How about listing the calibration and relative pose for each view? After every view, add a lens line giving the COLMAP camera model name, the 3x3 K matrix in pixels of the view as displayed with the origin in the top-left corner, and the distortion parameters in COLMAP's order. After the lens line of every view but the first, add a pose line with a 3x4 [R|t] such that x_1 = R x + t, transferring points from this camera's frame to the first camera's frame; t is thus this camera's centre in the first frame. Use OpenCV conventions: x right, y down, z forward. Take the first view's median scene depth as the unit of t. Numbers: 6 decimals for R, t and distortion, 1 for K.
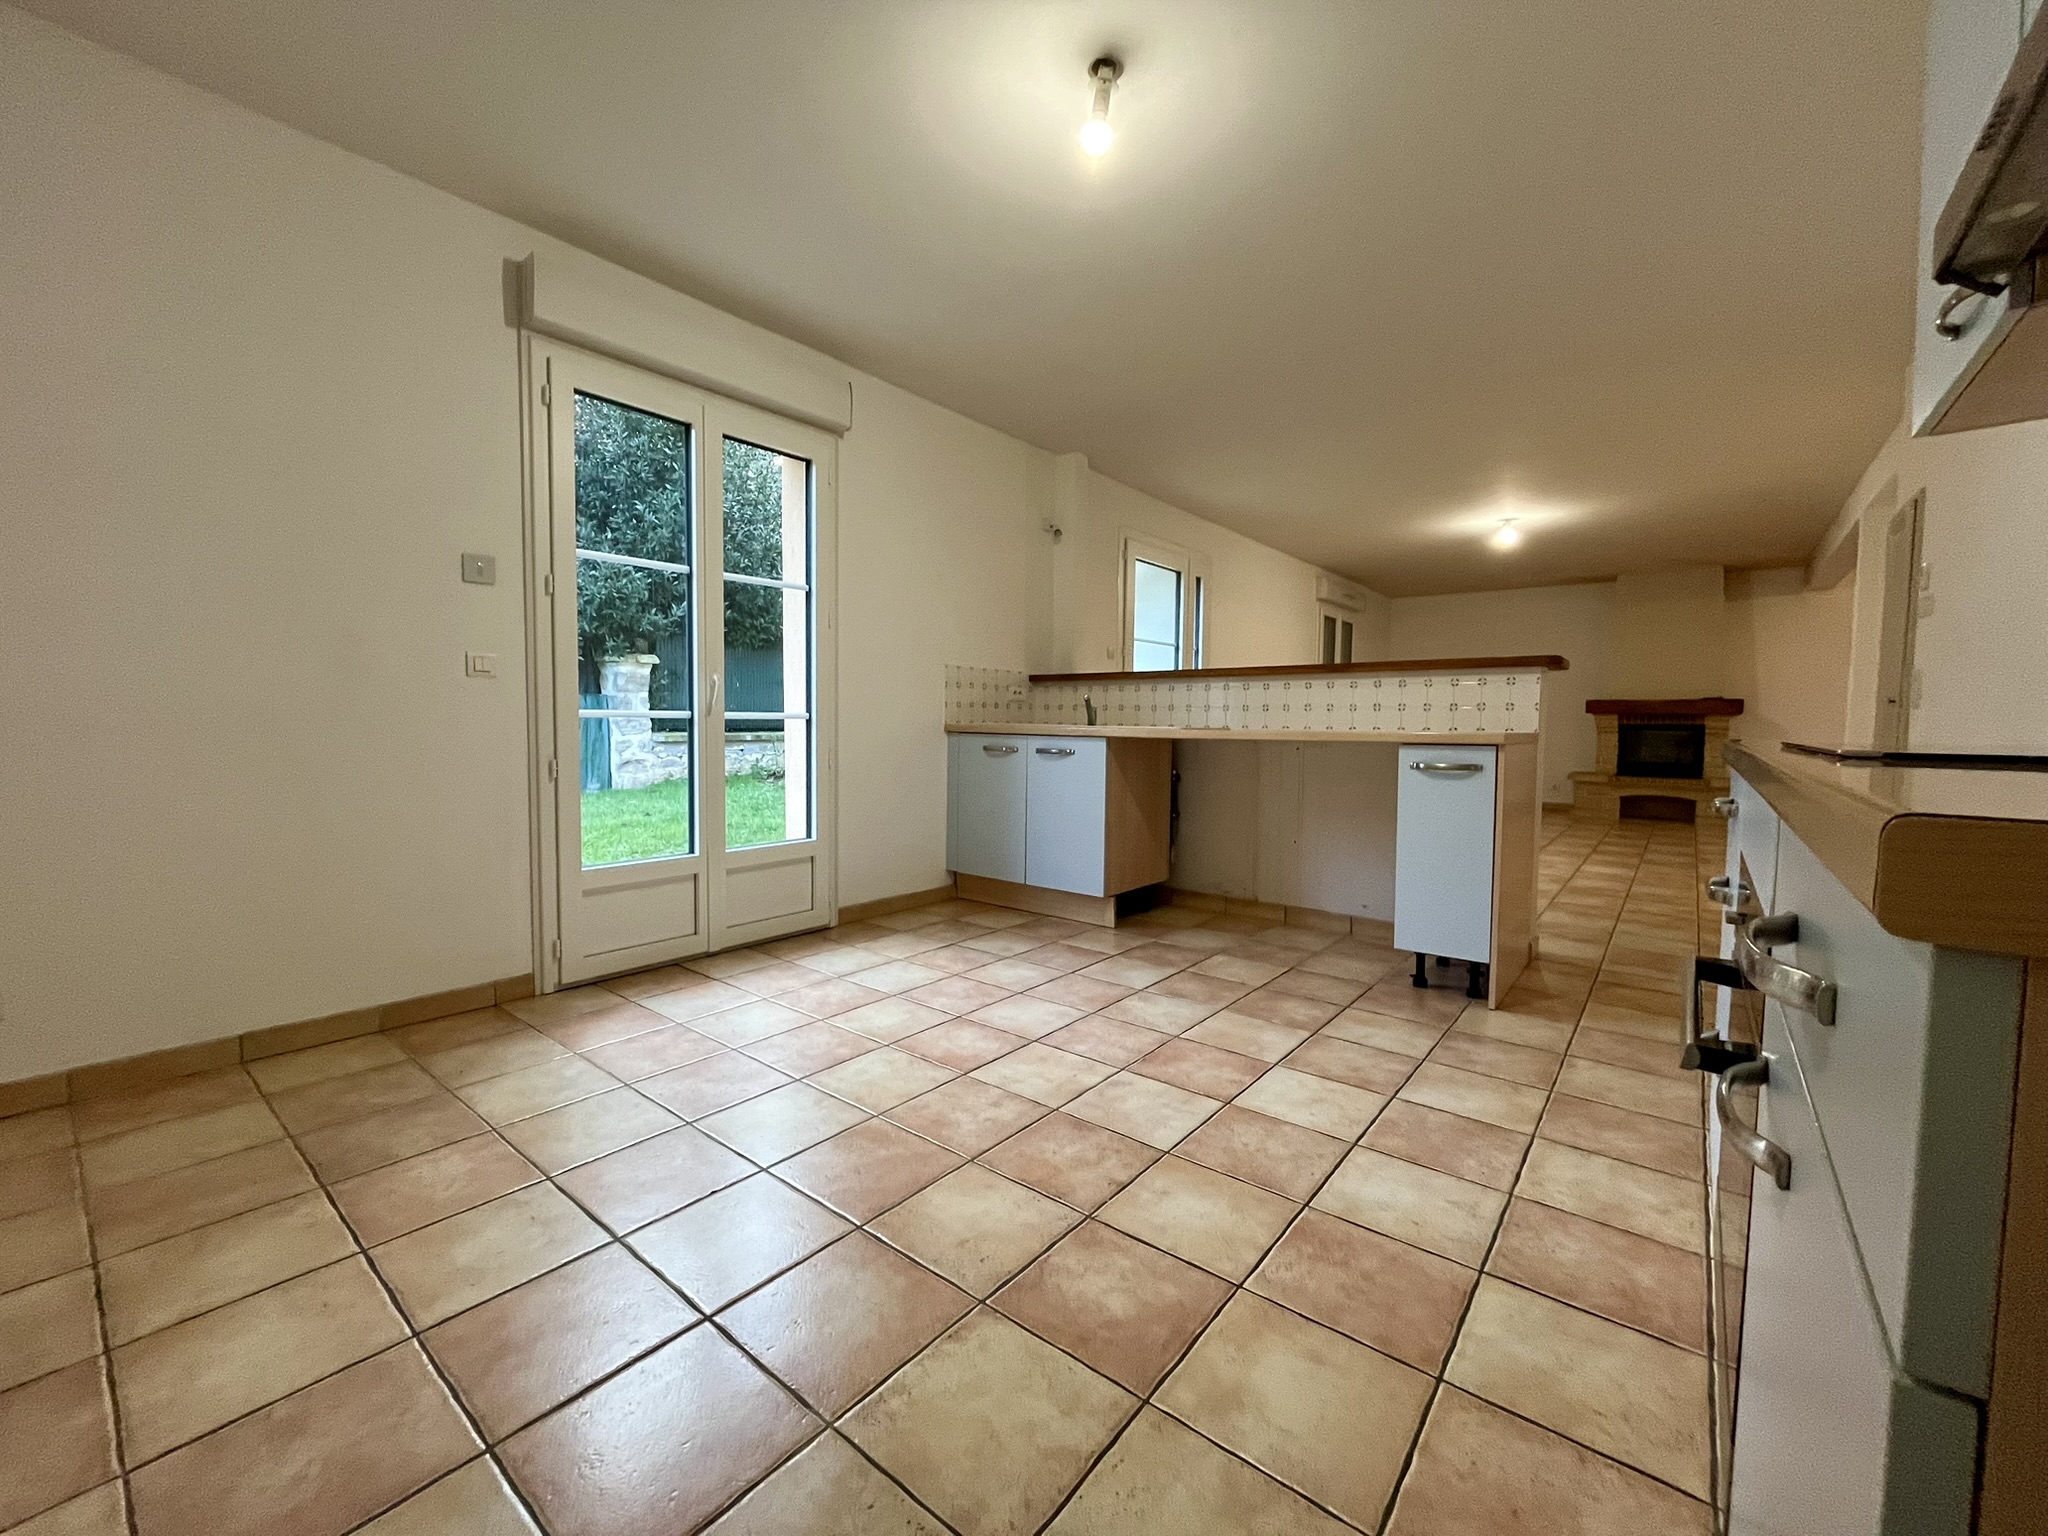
lens RADIAL K [[824.5, 0, 1017.8], [0, 824.5, 760.5], [0, 0, 1]] dist [-0.001604, -0.000398]
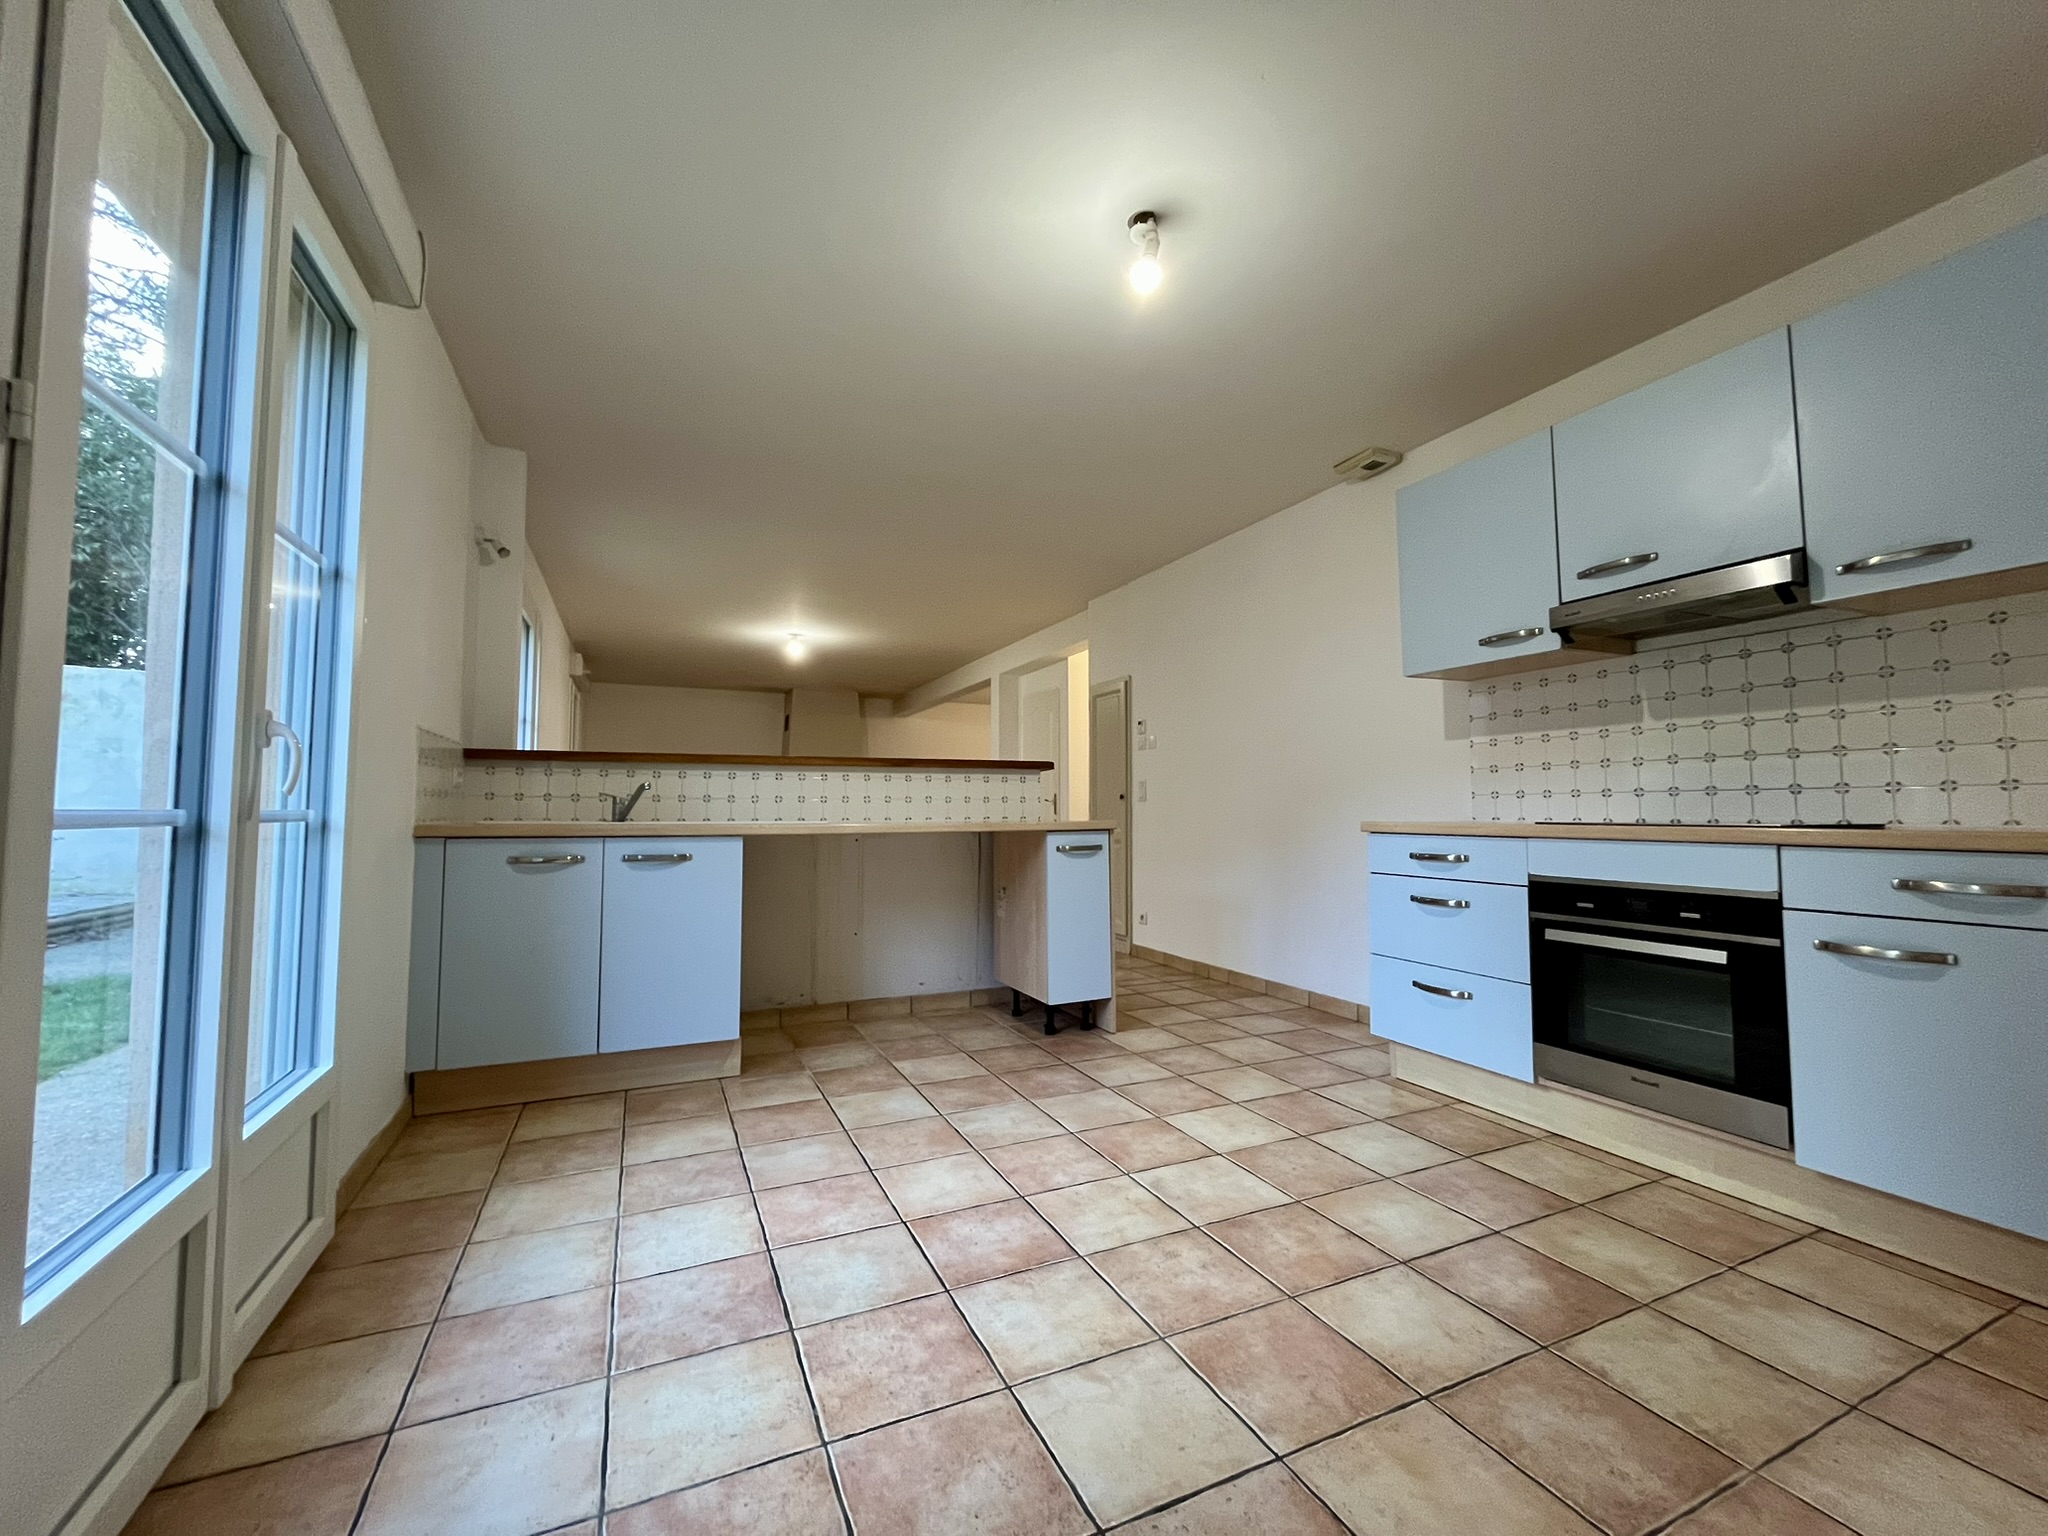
lens RADIAL K [[824.5, 0, 1014.6], [0, 824.5, 769.7], [0, 0, 1]] dist [-0.001604, -0.000398]
pose [[0.445652, 0.033968, 0.894562, -0.639622], [0.051474, 0.996654, -0.063488, -0.035341], [-0.893725, 0.074341, 0.442413, 0.511496]]
